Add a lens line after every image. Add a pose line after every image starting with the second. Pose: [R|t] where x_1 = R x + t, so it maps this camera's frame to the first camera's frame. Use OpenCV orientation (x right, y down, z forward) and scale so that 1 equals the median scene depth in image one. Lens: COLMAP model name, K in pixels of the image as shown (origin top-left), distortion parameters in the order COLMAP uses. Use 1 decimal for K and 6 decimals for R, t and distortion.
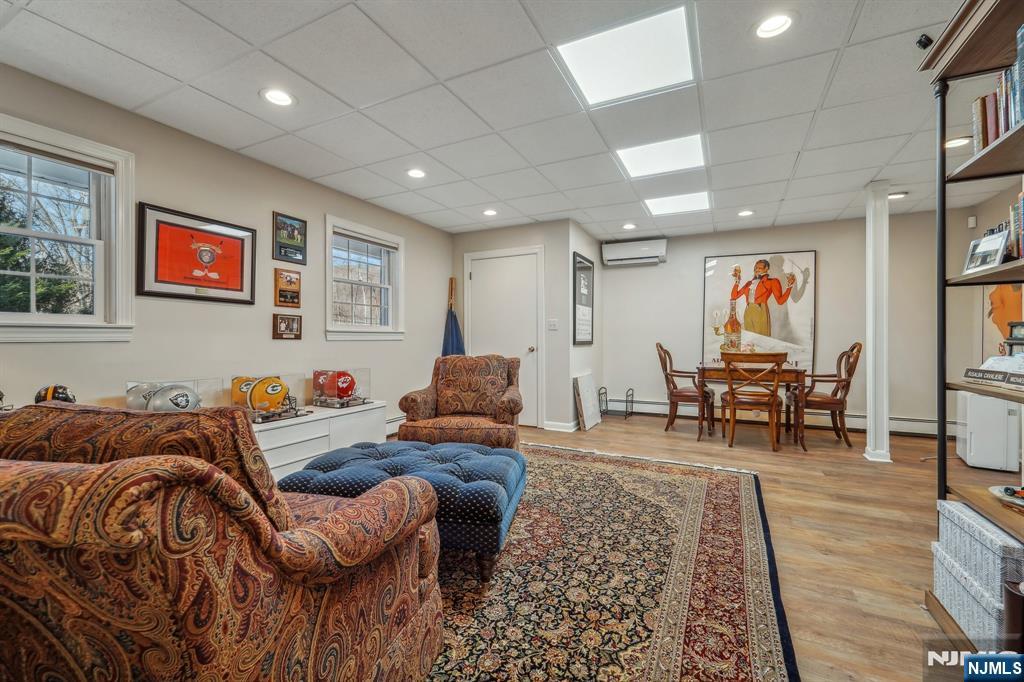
lens RADIAL K [[419.5, 0, 510.7], [0, 419.5, 337.2], [0, 0, 1]] dist [0.000703, 0.000032]
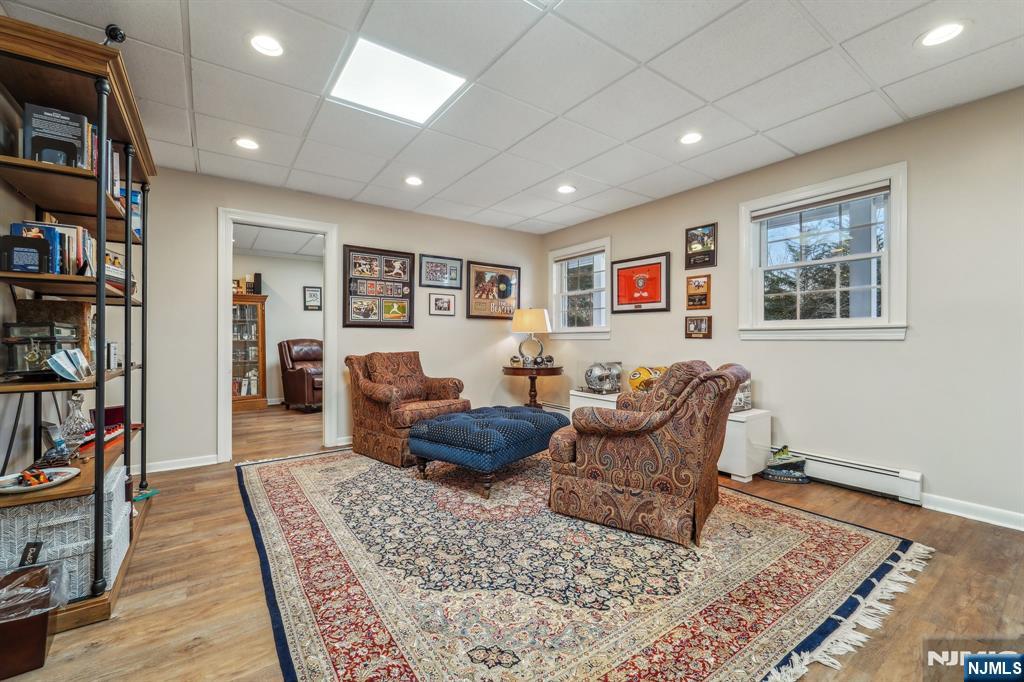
lens RADIAL K [[419.5, 0, 510.7], [0, 419.5, 337.2], [0, 0, 1]] dist [0.000703, 0.000032]
pose [[-0.452411, -0.002563, -0.891806, 0.823755], [0.000895, 0.999994, -0.003328, 0.005192], [0.891809, -0.002303, -0.452406, 1.295070]]
